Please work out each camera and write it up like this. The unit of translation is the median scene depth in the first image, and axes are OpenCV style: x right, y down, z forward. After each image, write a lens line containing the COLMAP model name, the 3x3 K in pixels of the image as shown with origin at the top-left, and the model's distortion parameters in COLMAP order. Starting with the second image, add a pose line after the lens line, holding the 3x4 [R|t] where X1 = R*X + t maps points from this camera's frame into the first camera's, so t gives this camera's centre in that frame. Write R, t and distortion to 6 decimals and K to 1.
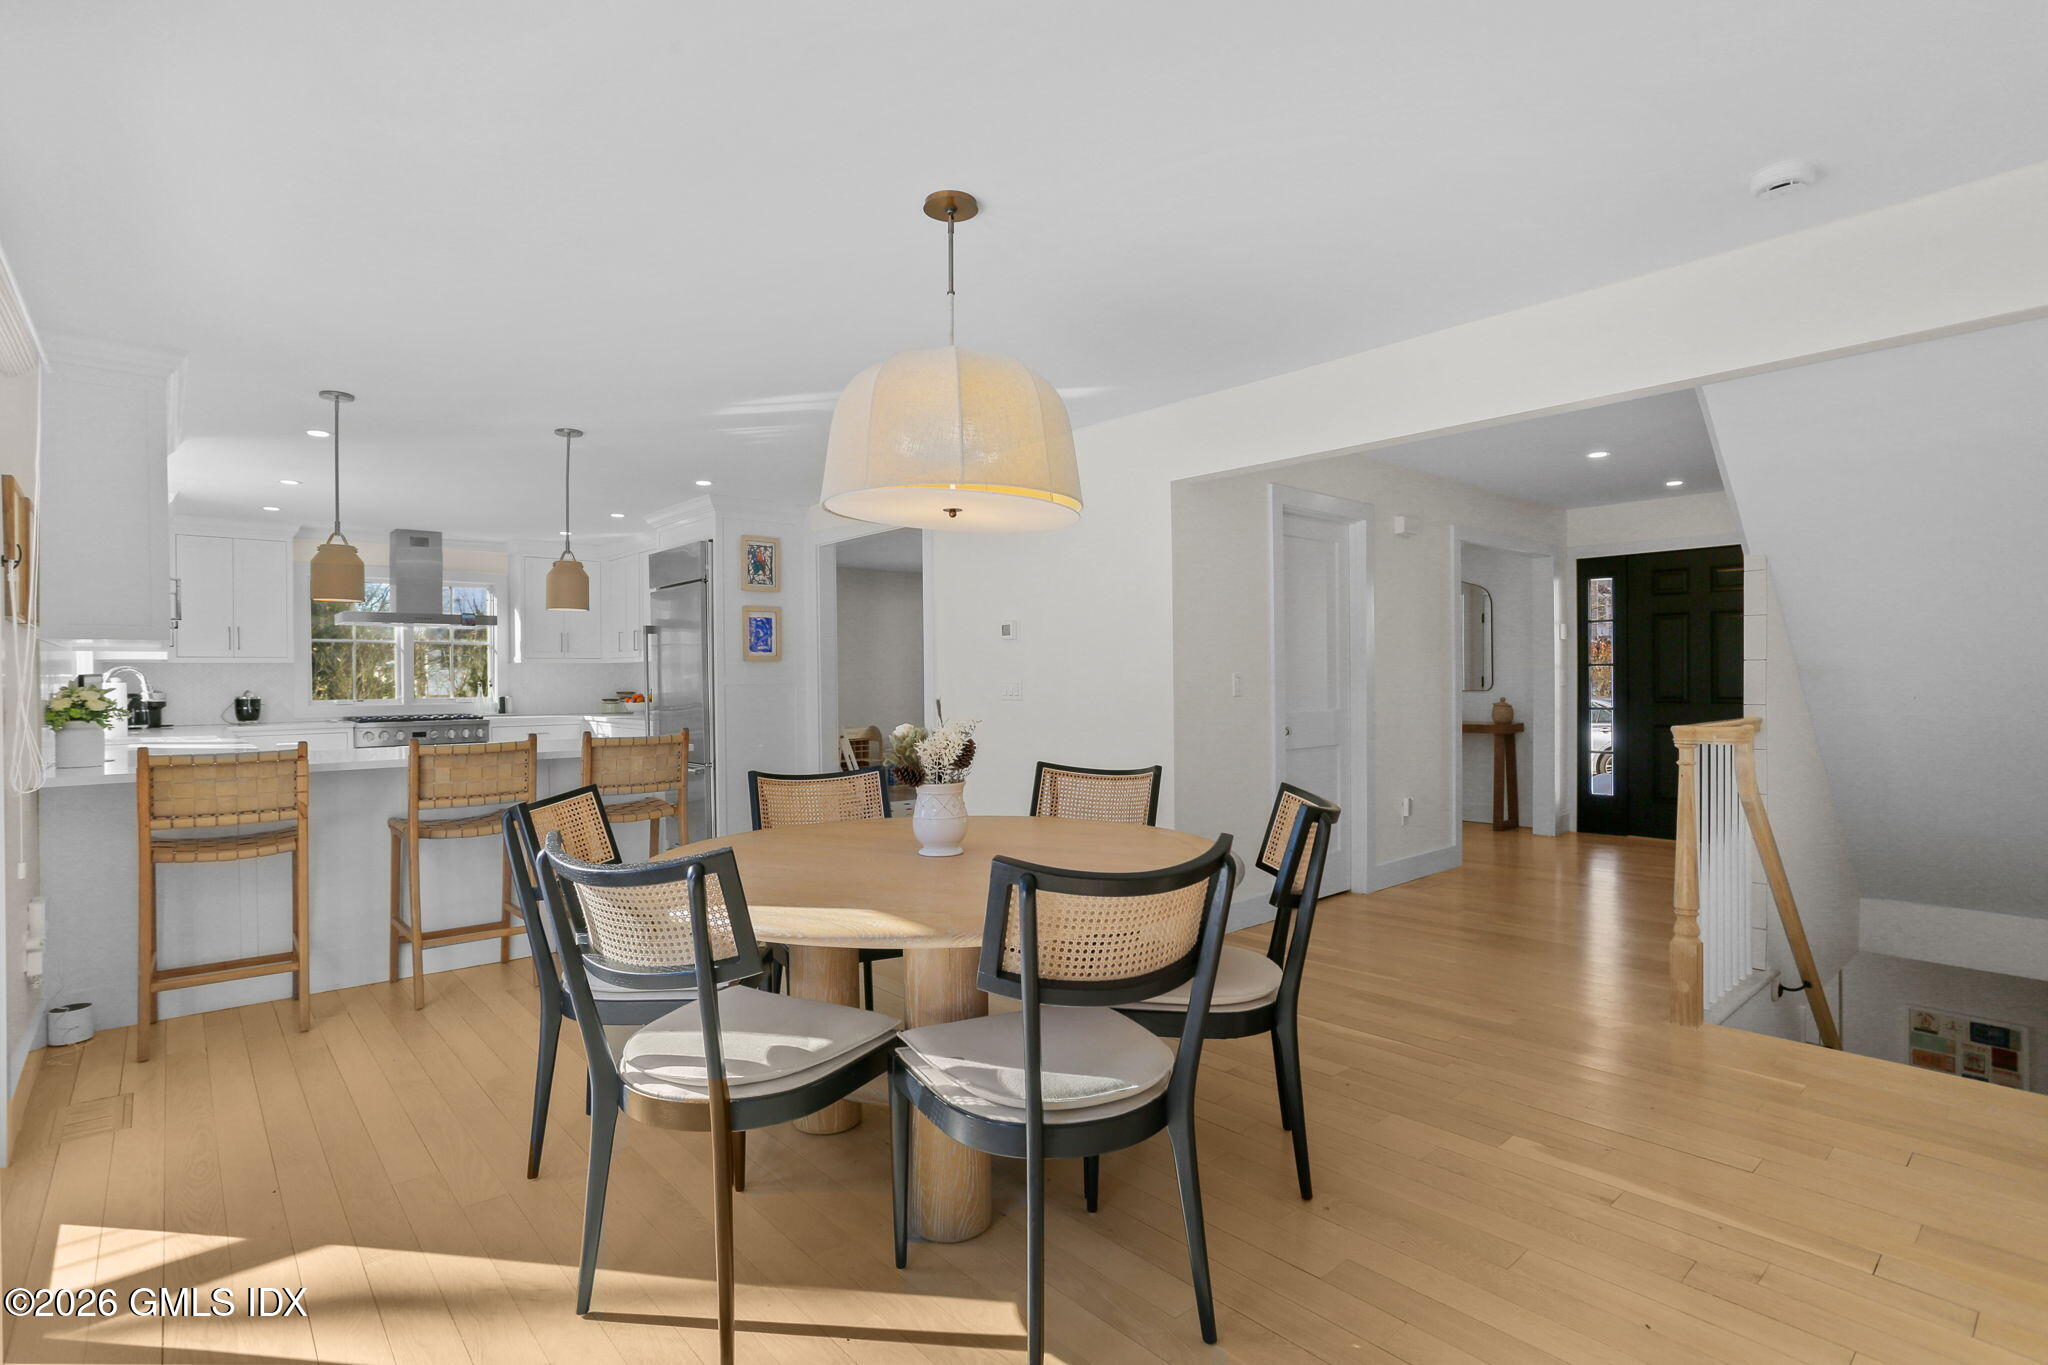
lens RADIAL K [[994.1, 0, 1013.6], [0, 994.1, 671.5], [0, 0, 1]] dist [-0.031394, 0.007828]
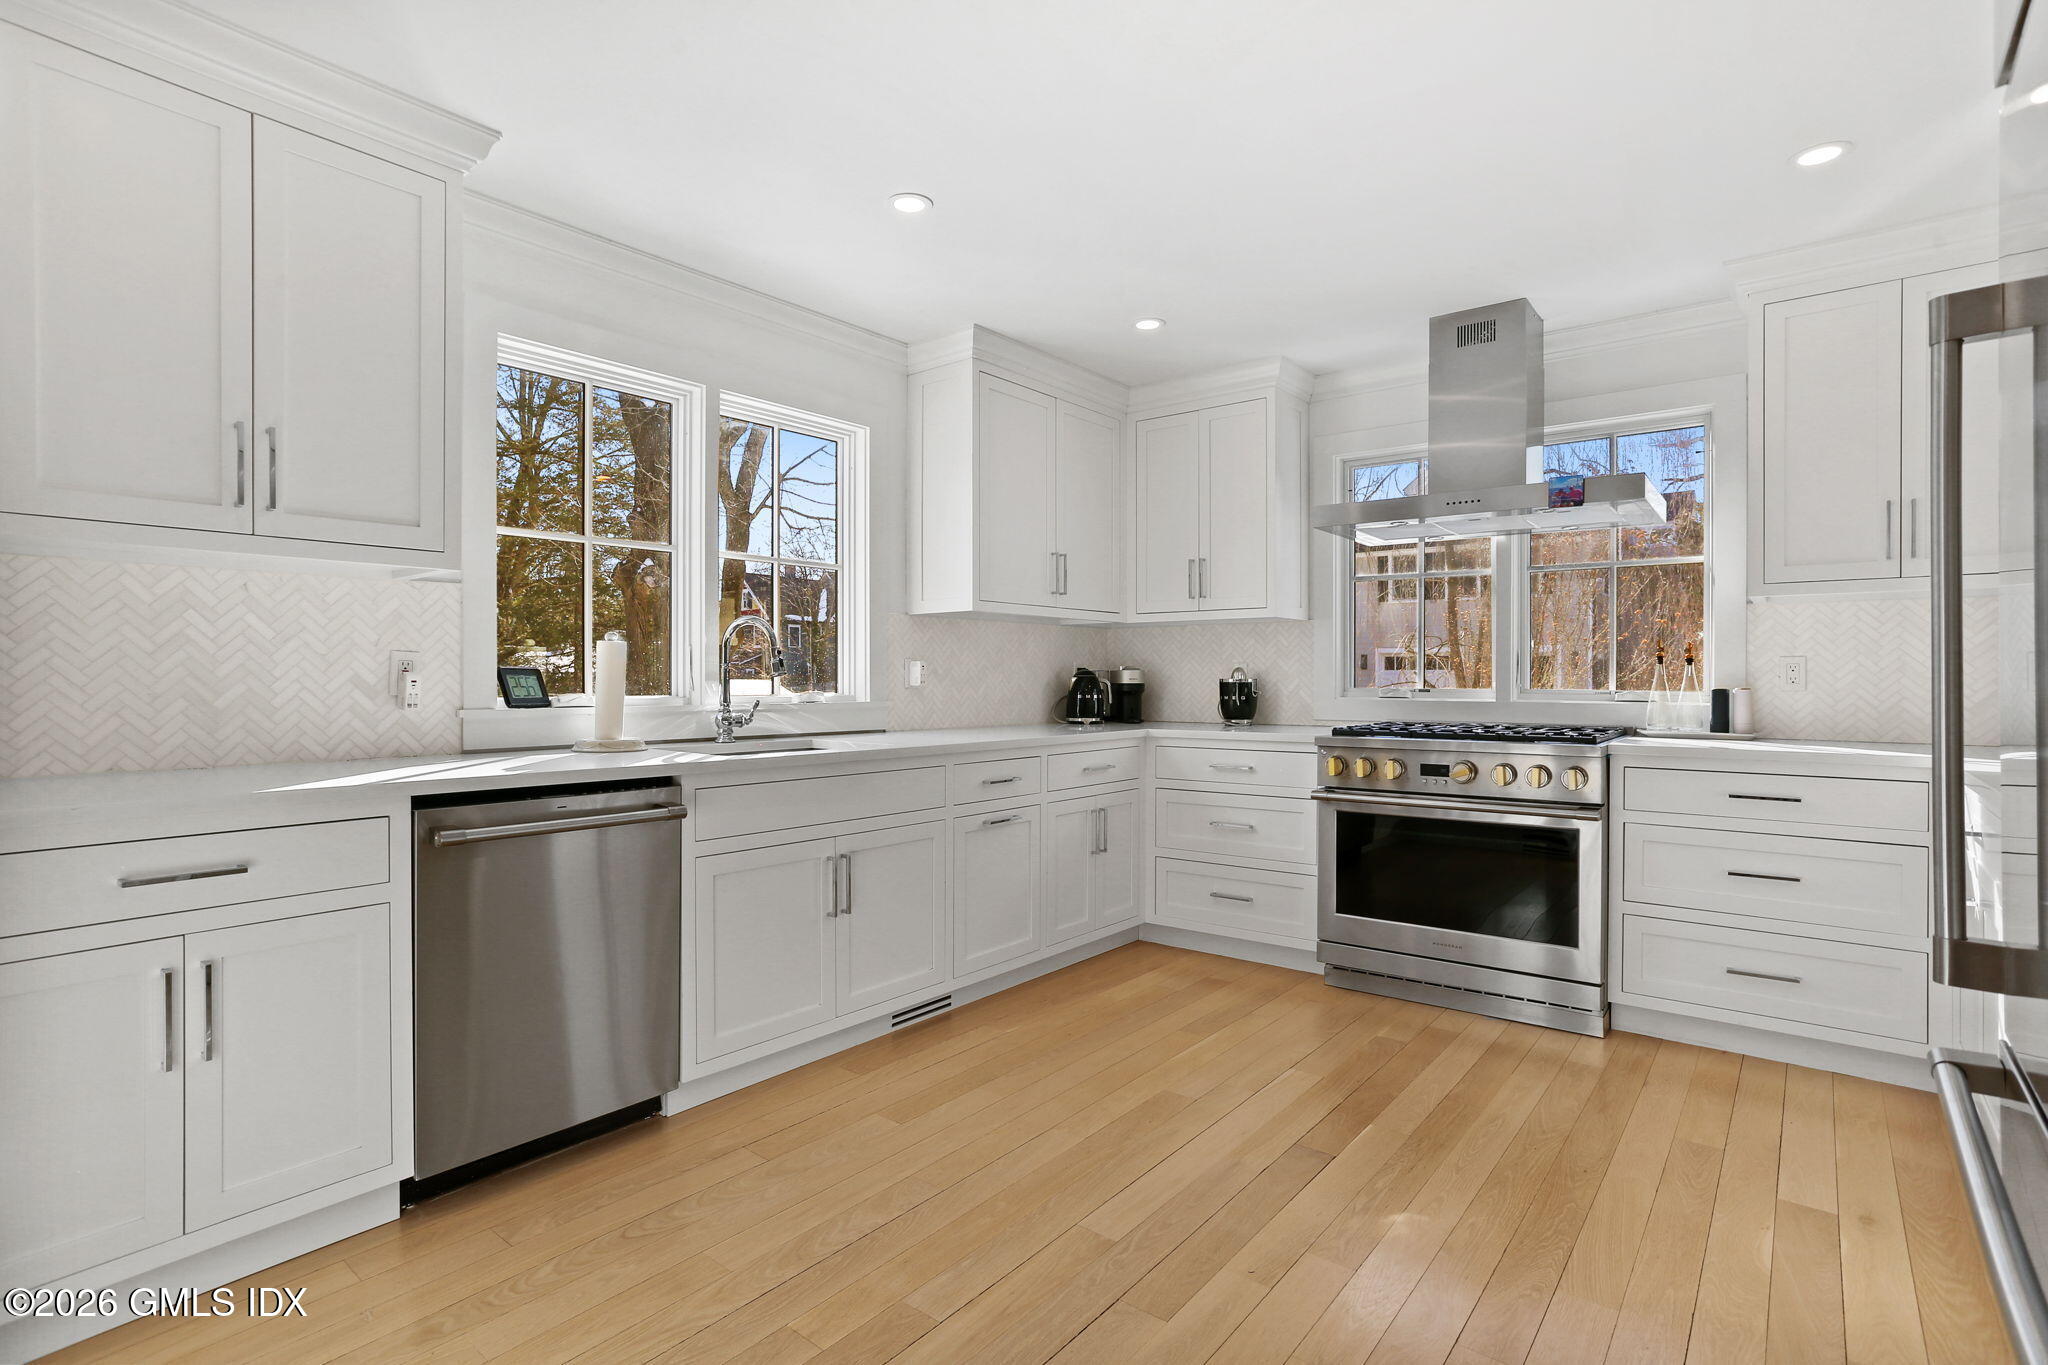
lens RADIAL K [[994.1, 0, 1016.9], [0, 994.1, 678.7], [0, 0, 1]] dist [-0.031394, 0.007828]
pose [[0.175673, 0.005865, -0.984431, -0.200796], [-0.001887, 0.999982, 0.005621, 0.020840], [0.984447, 0.000870, 0.175681, 0.705777]]
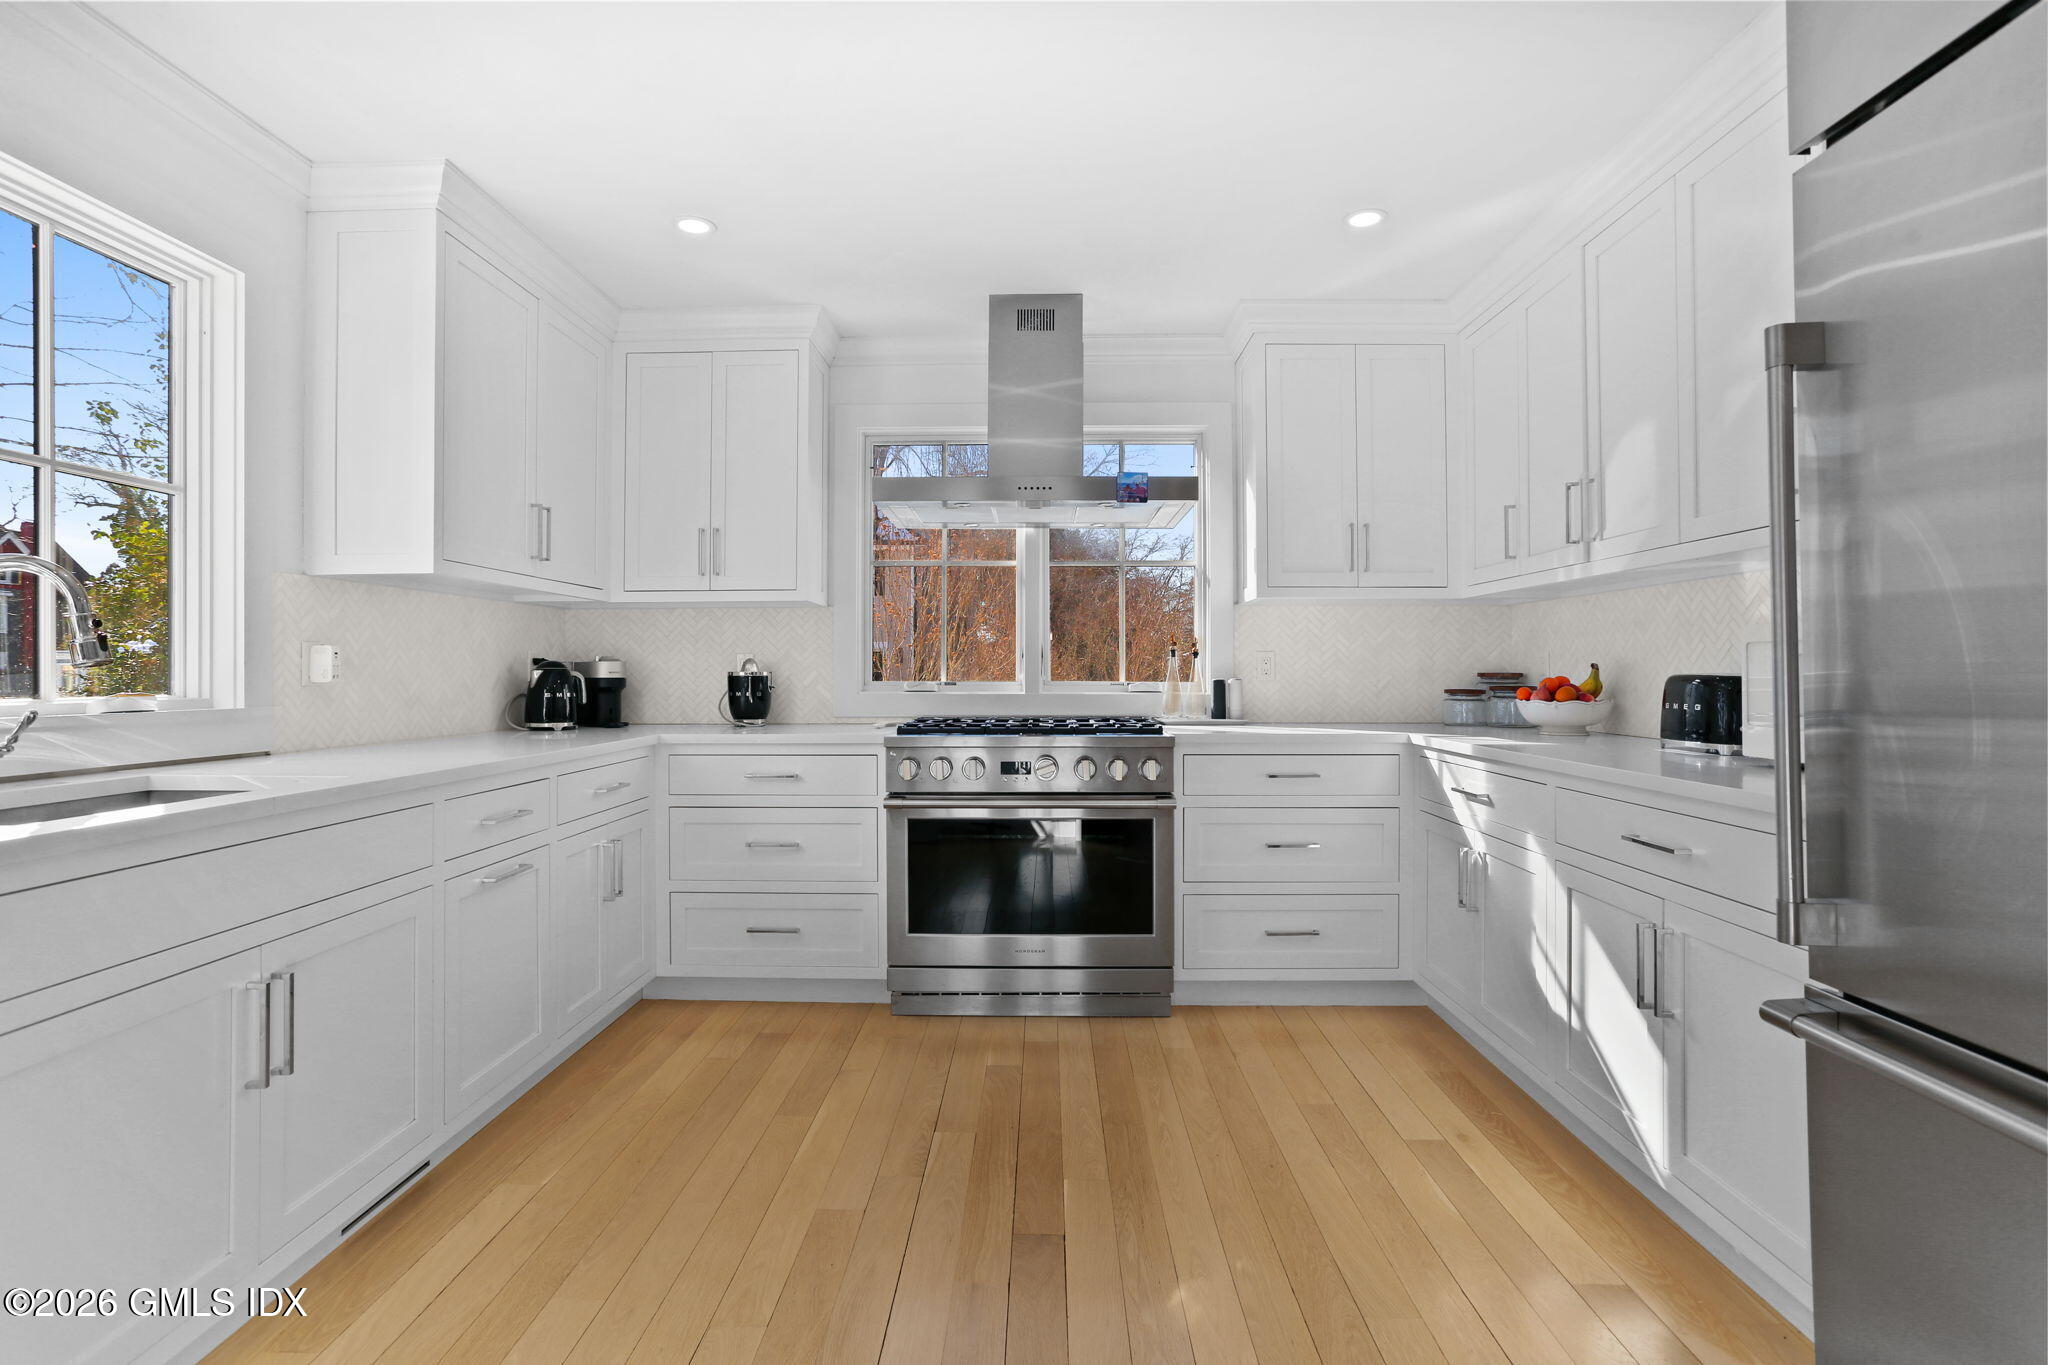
lens RADIAL K [[994.1, 0, 1028.1], [0, 994.1, 662.2], [0, 0, 1]] dist [-0.031394, 0.007828]
pose [[0.739491, -0.001880, -0.673163, -0.305681], [-0.002995, 0.999977, -0.006082, 0.021737], [0.673159, 0.006513, 0.739469, 0.662432]]
